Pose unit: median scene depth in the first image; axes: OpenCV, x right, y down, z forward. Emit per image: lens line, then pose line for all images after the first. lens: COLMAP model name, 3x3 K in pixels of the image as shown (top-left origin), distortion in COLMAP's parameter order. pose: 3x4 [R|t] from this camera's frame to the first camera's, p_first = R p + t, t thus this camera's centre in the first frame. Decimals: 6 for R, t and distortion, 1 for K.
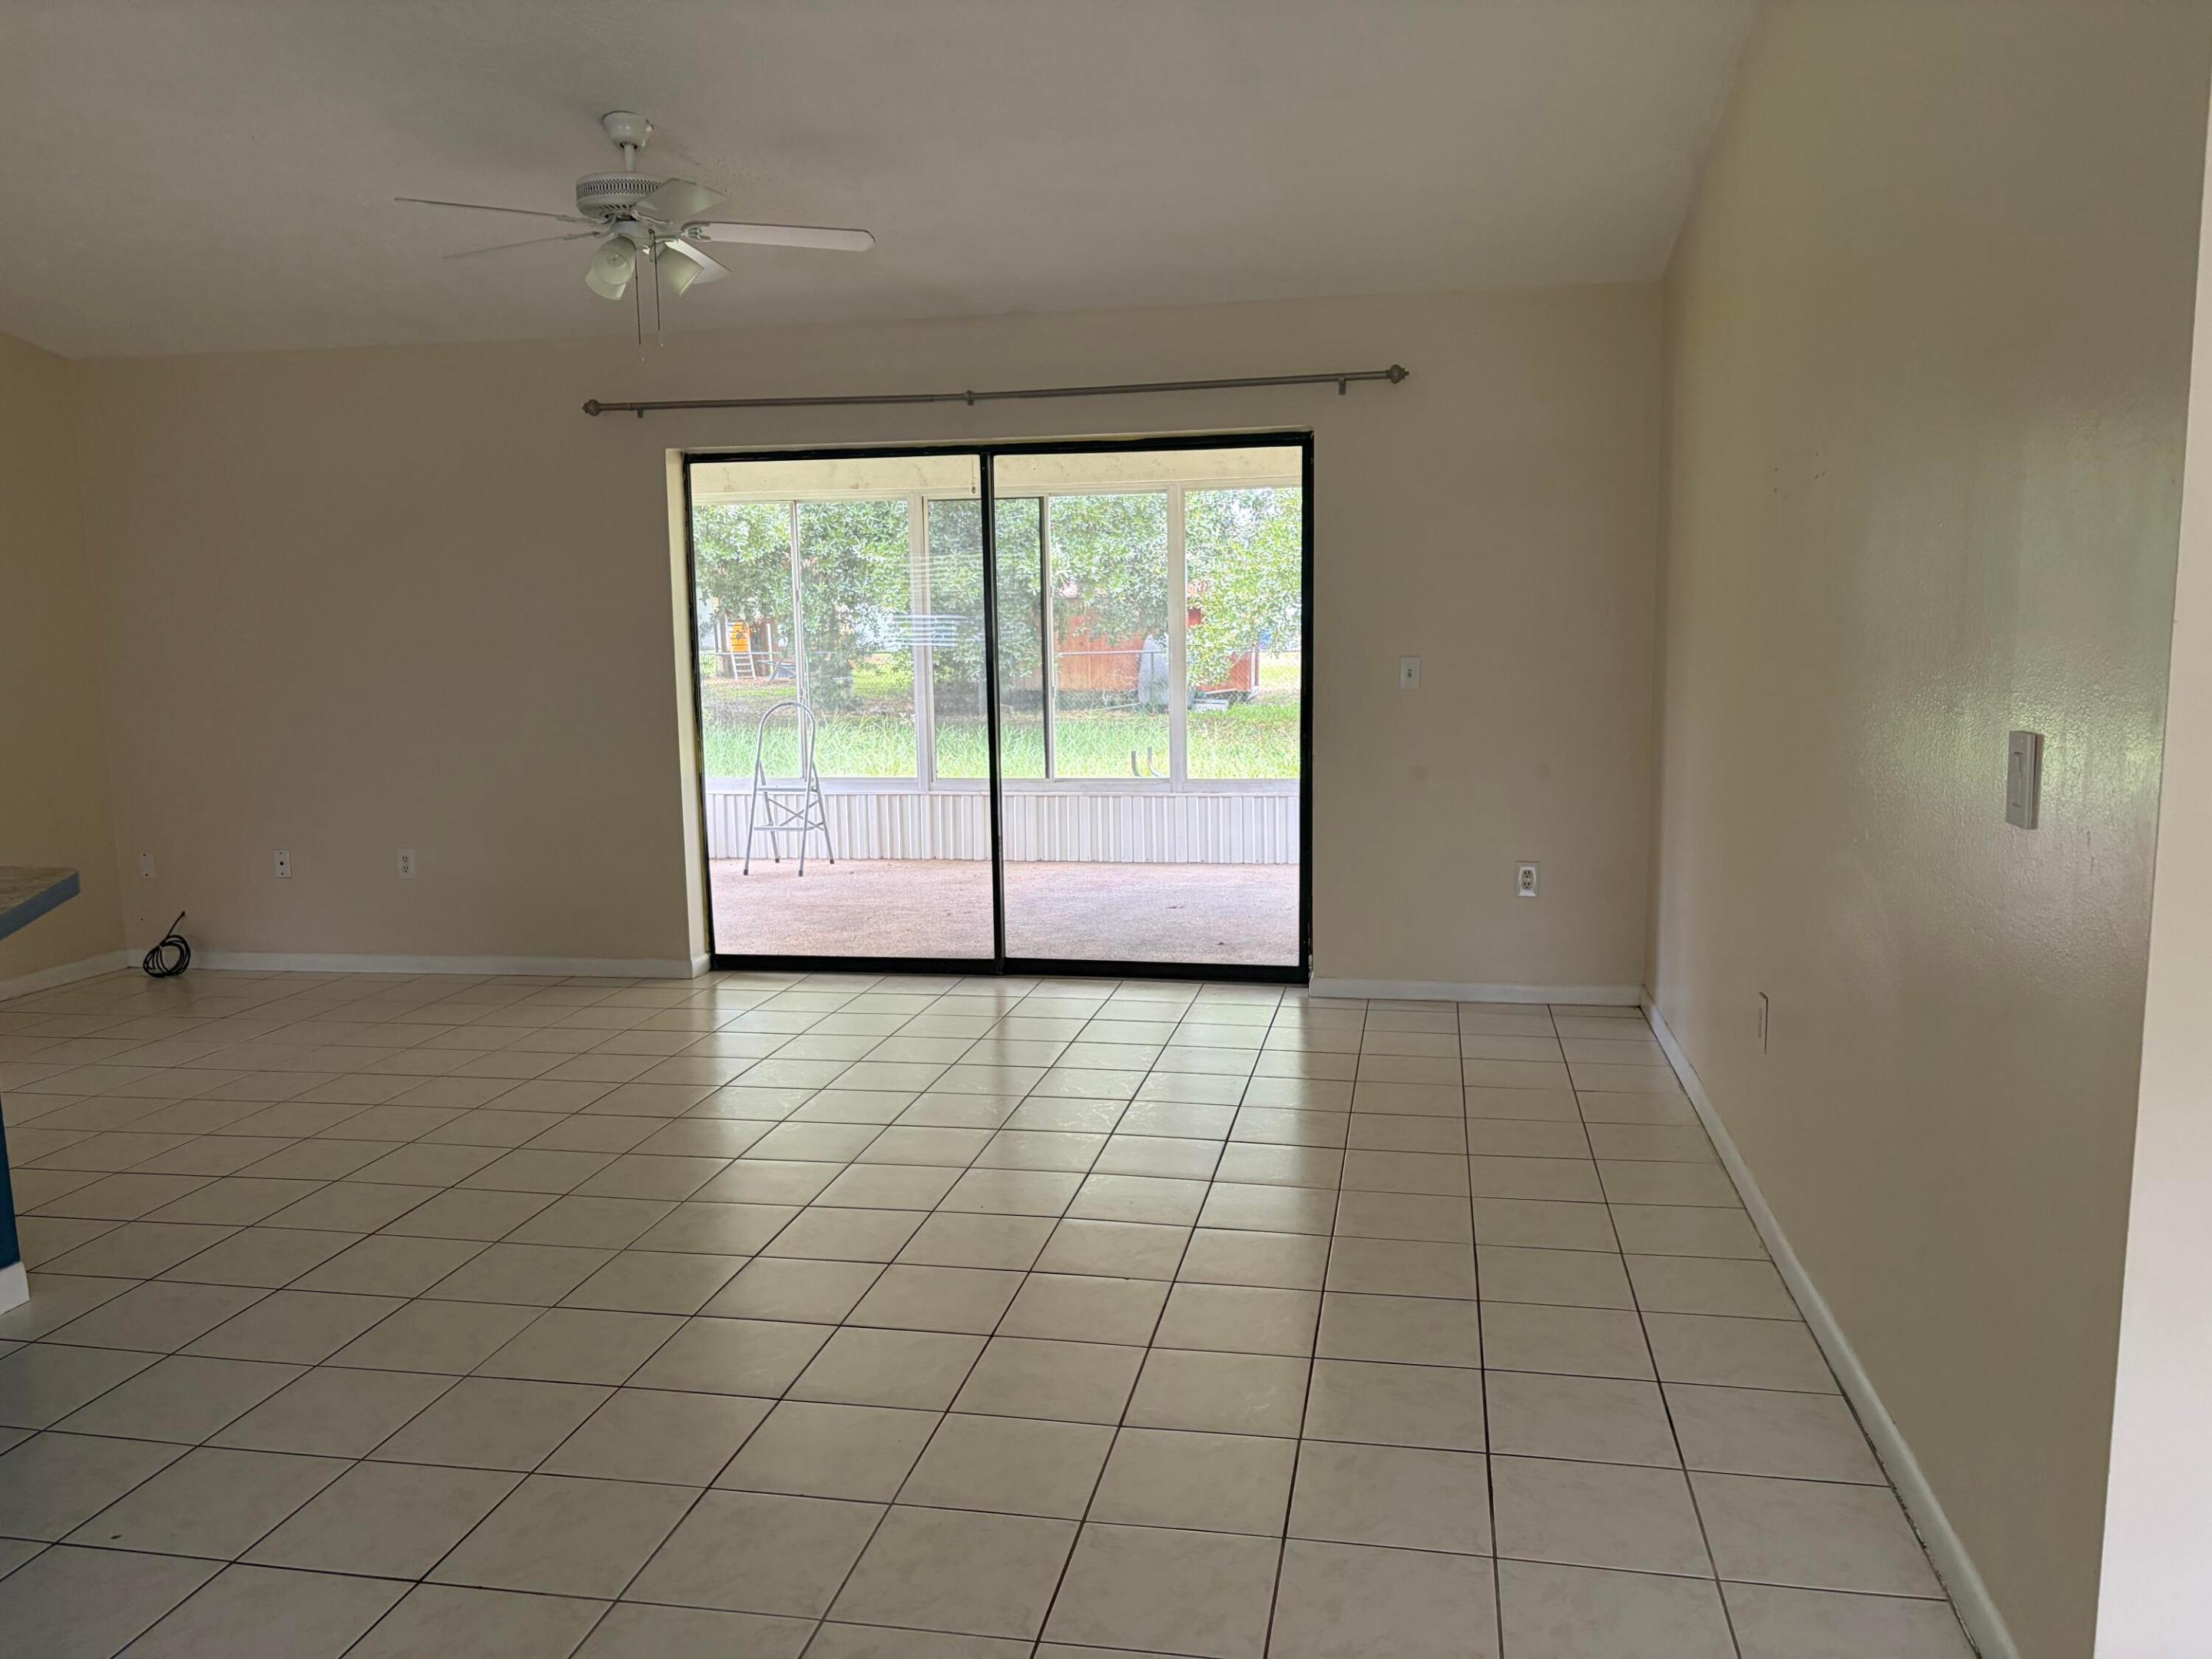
lens RADIAL K [[1685.8, 0, 1097.0], [0, 1685.8, 849.9], [0, 0, 1]] dist [0.071606, -0.099555]
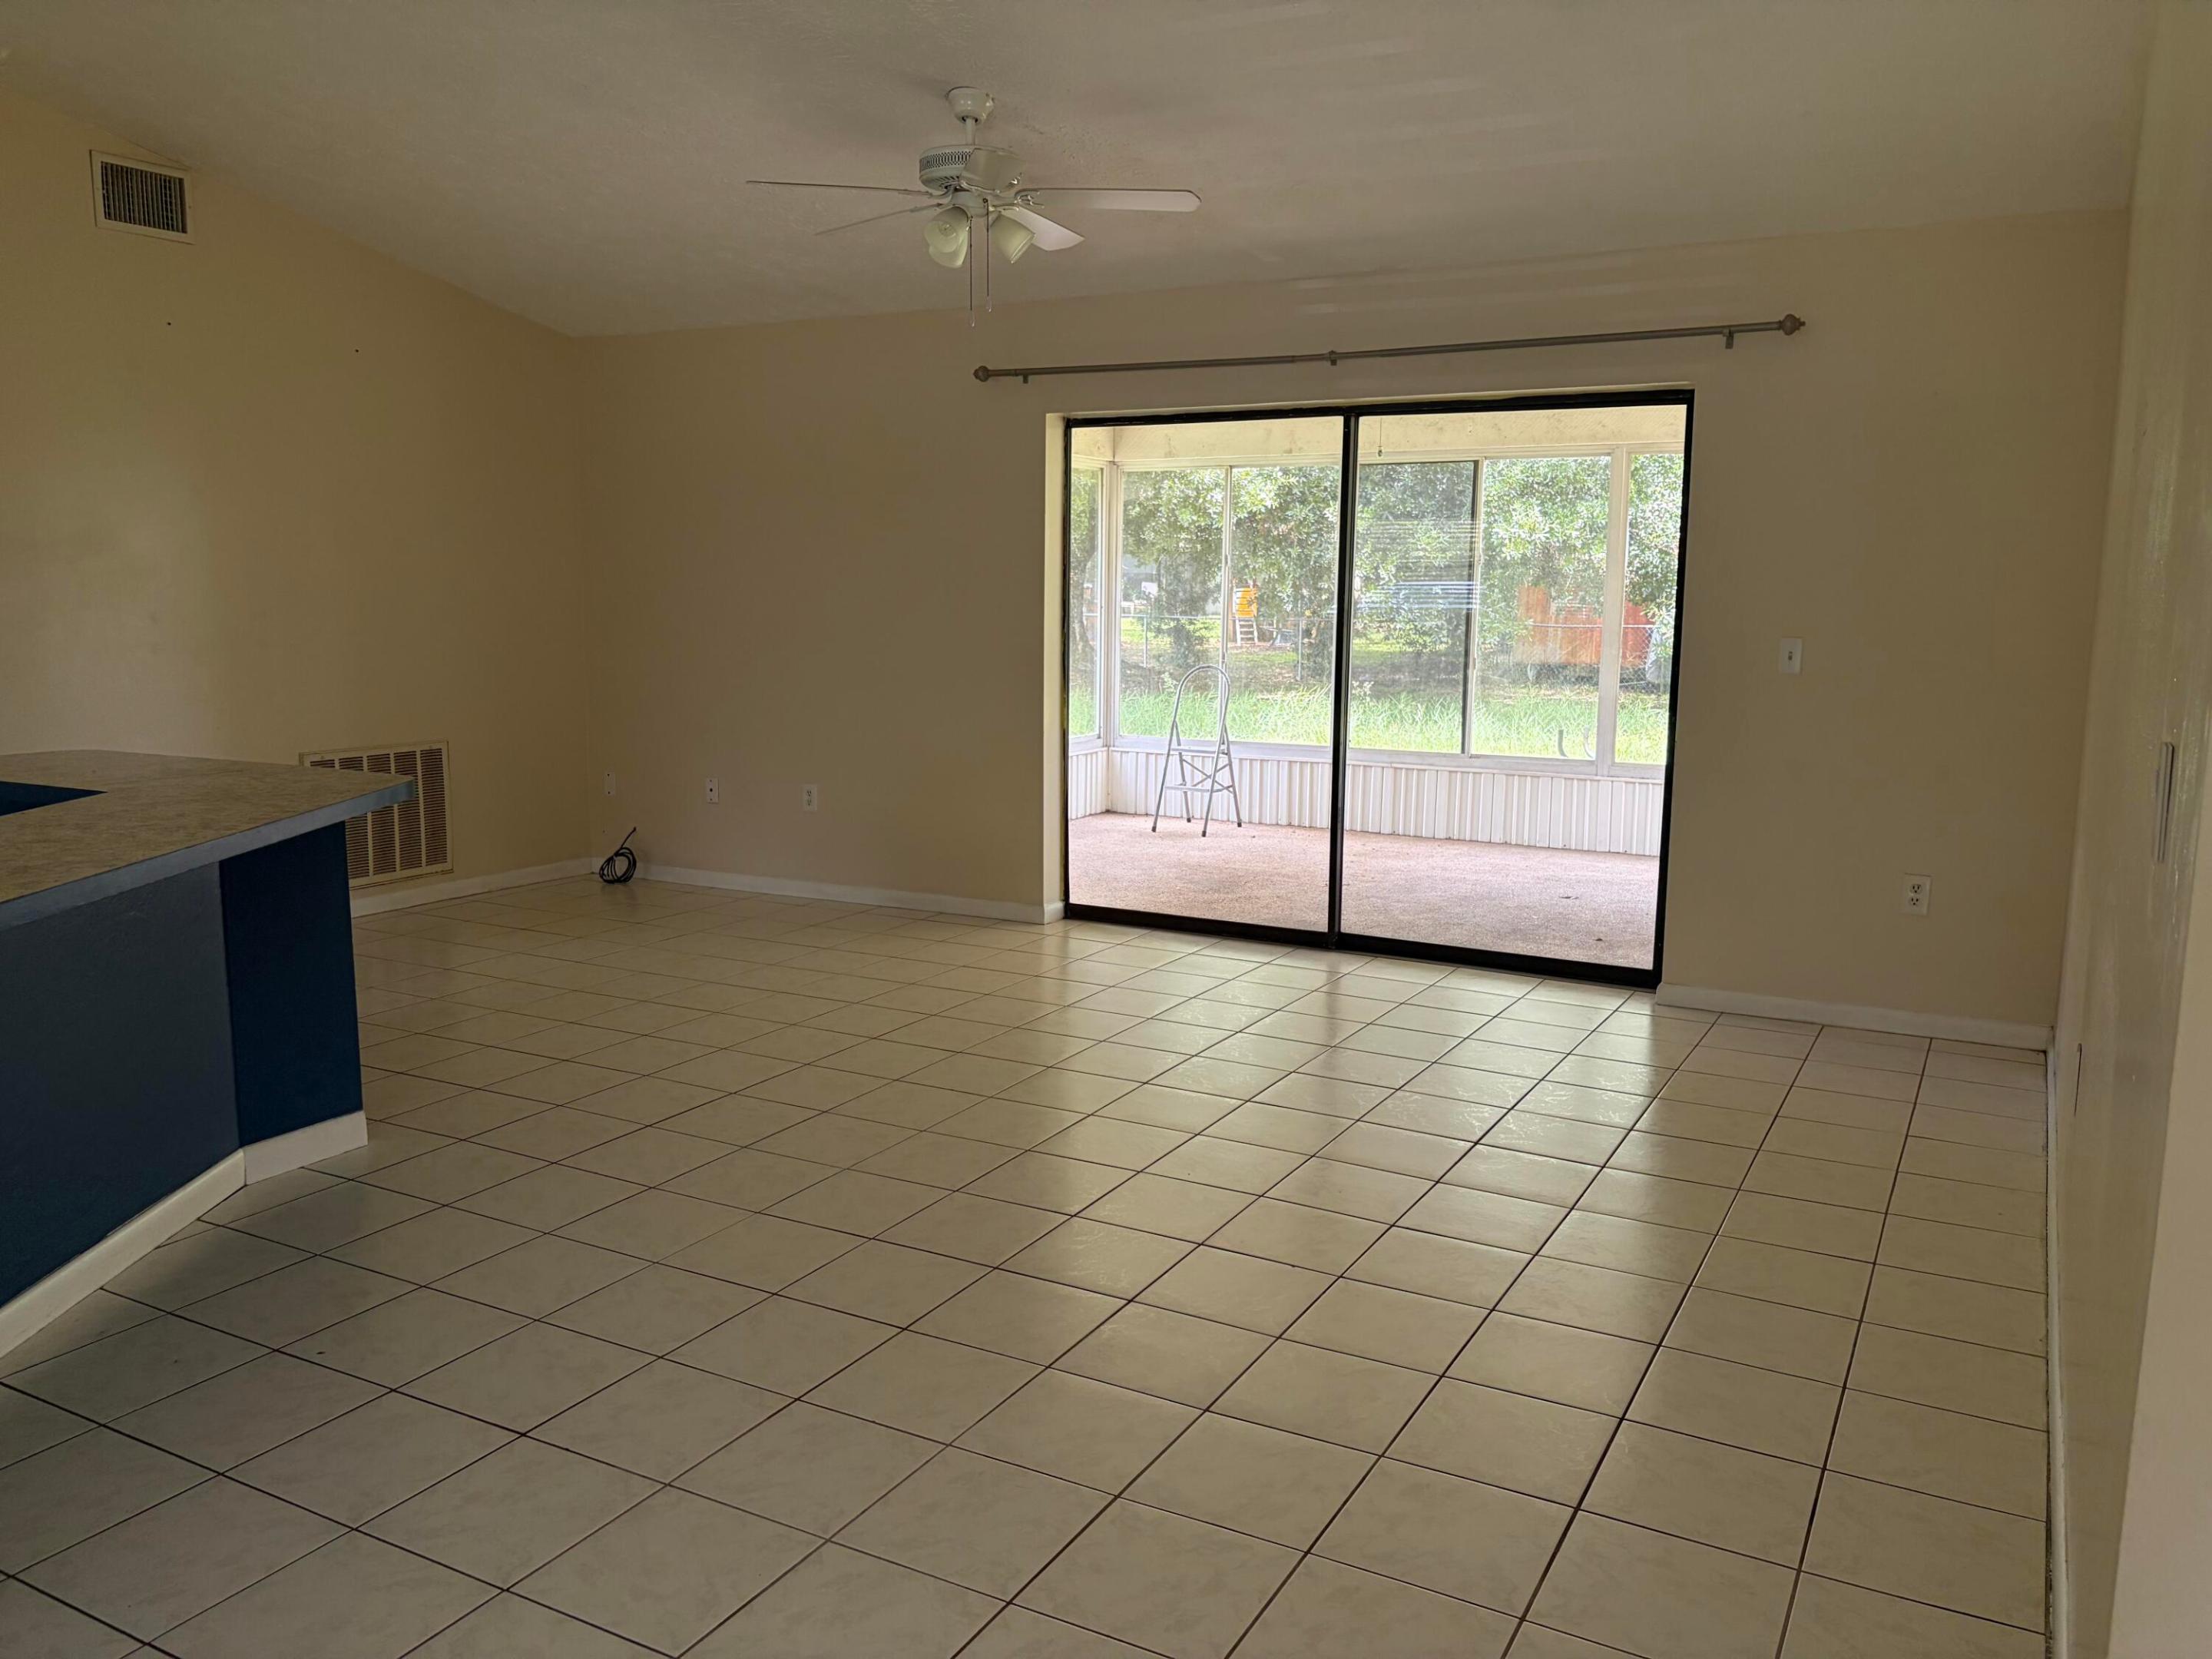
lens RADIAL K [[1686.7, 0, 1106.0], [0, 1686.7, 829.5], [0, 0, 1]] dist [0.061169, -0.108904]
pose [[0.952752, 0.069991, -0.295574, 0.101837], [-0.068277, 0.997536, 0.016132, -0.001697], [0.295975, 0.004811, 0.955184, 0.025122]]
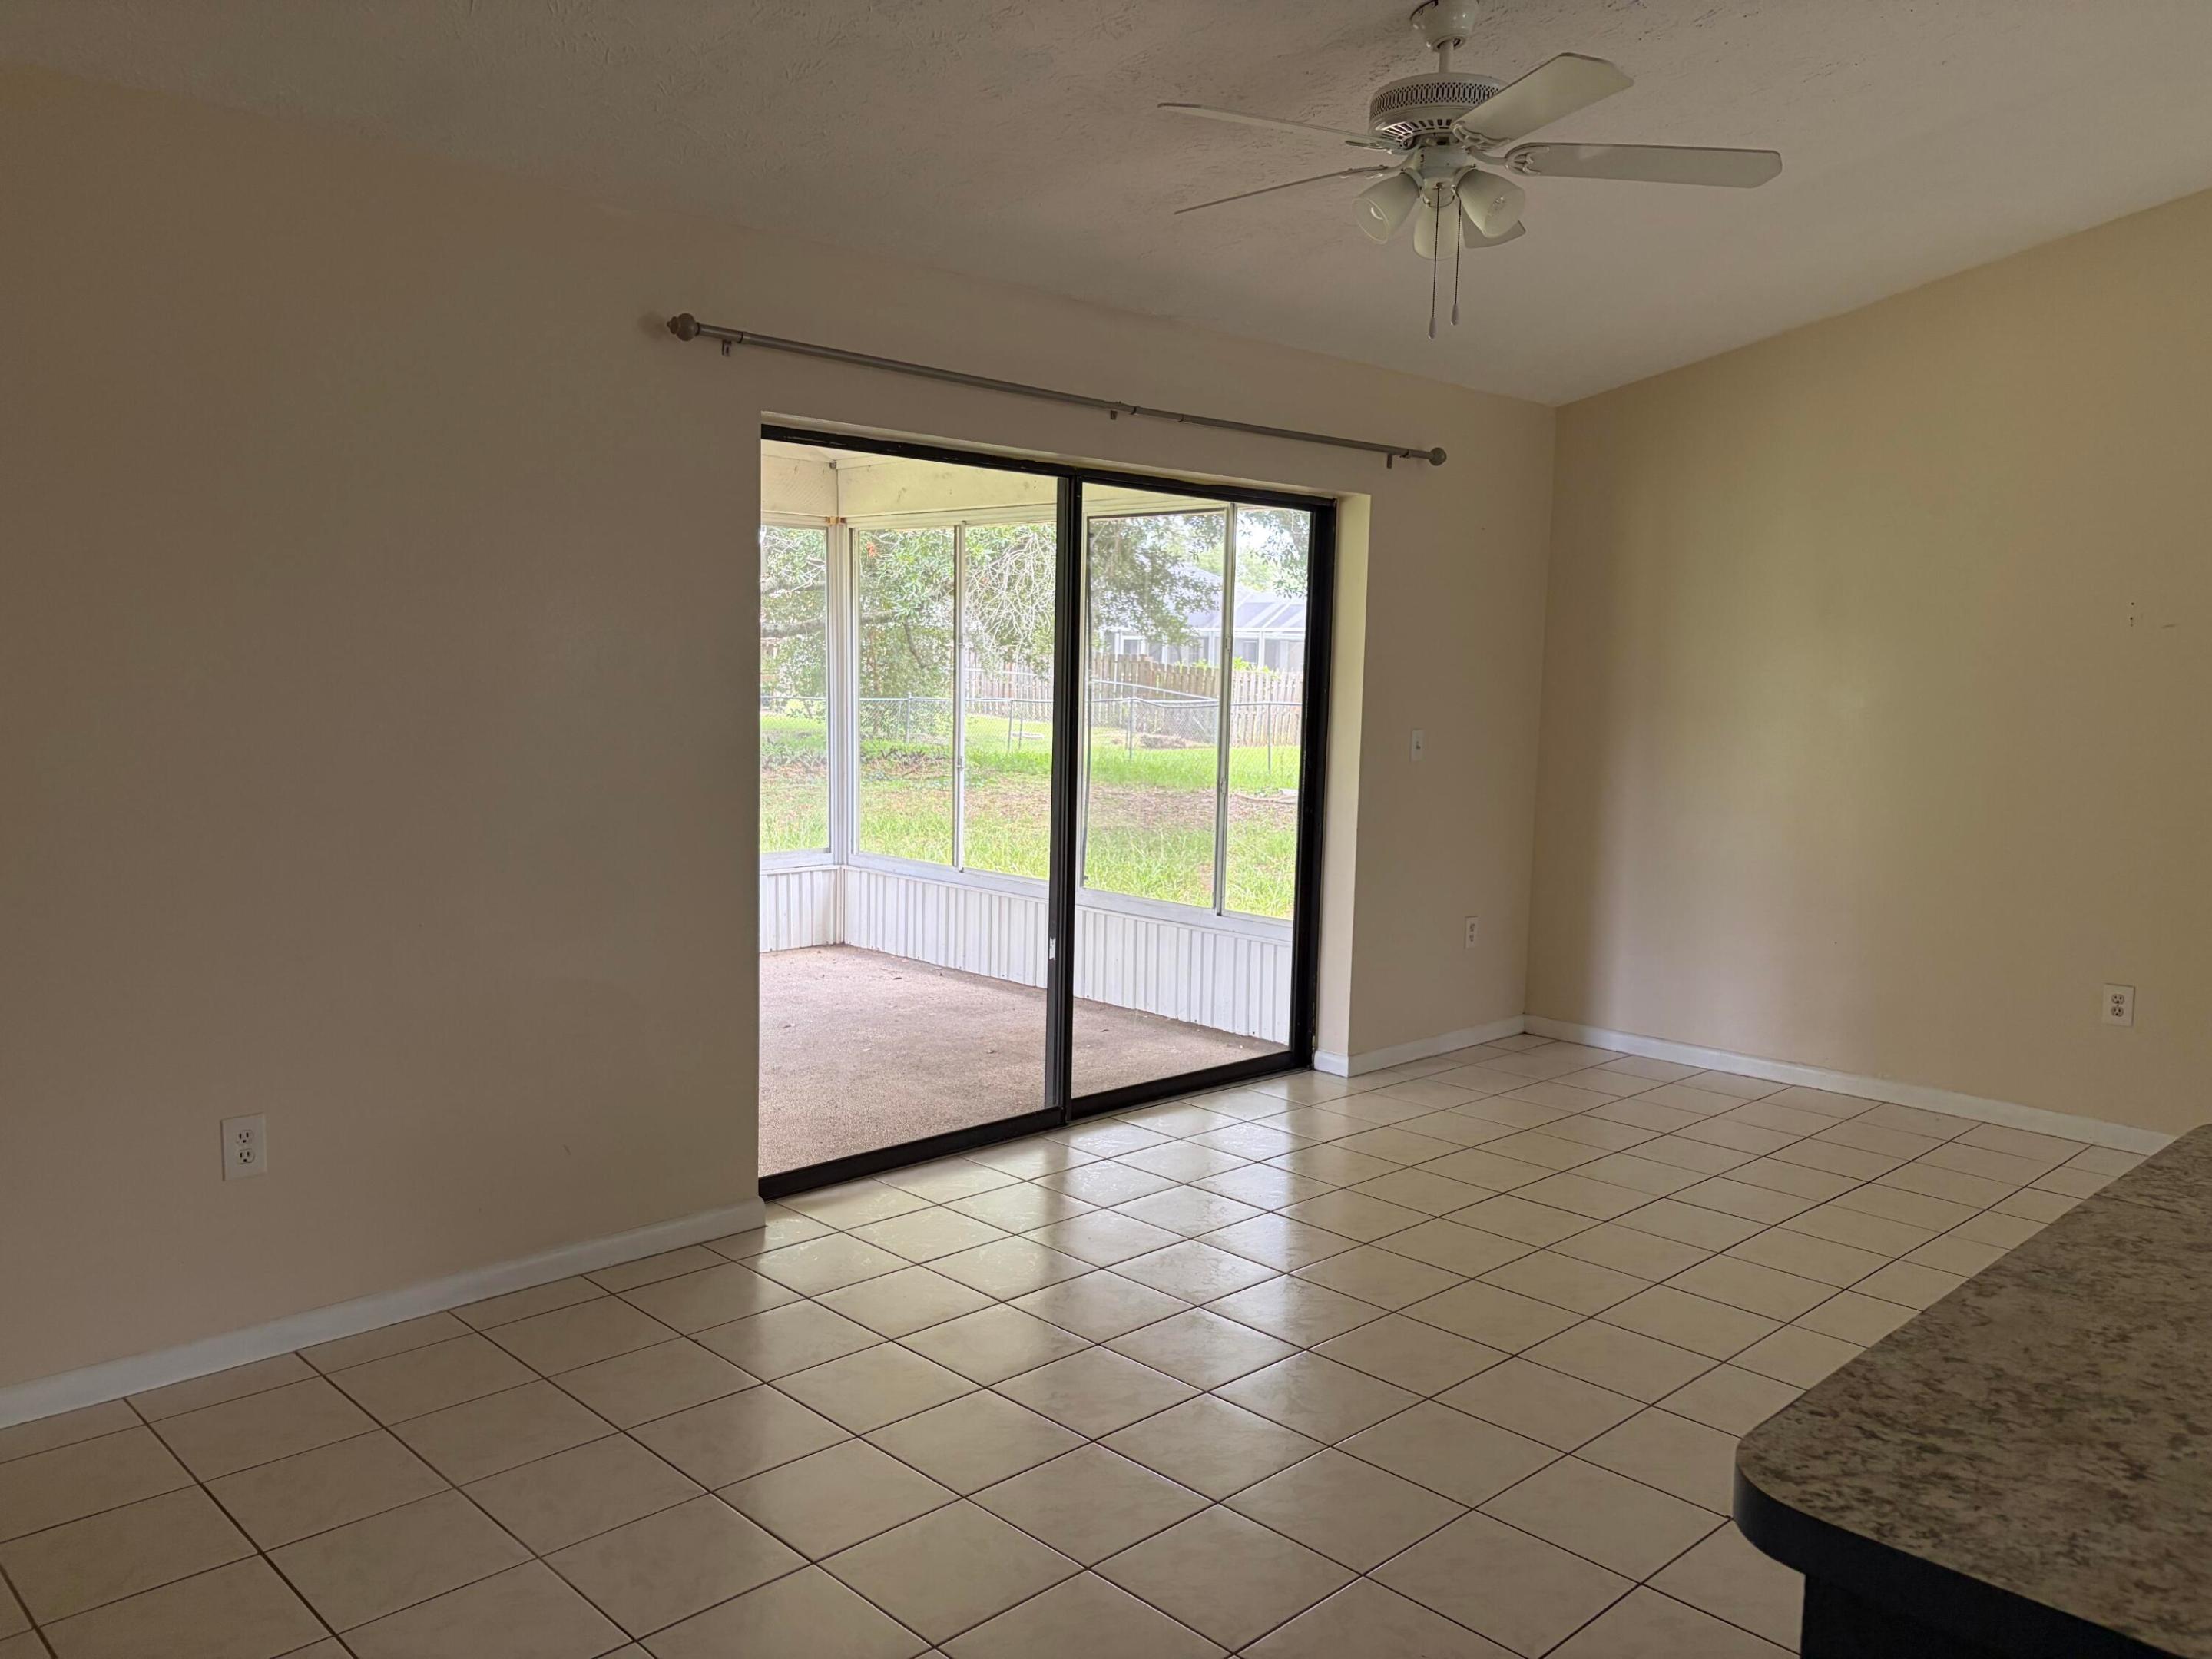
lens RADIAL K [[1686.7, 0, 1106.0], [0, 1686.7, 829.5], [0, 0, 1]] dist [0.061169, -0.108904]
pose [[0.564730, -0.053265, 0.823555, -0.701717], [0.087183, 0.996181, 0.004647, -0.067912], [-0.820657, 0.069176, 0.567218, 0.526661]]
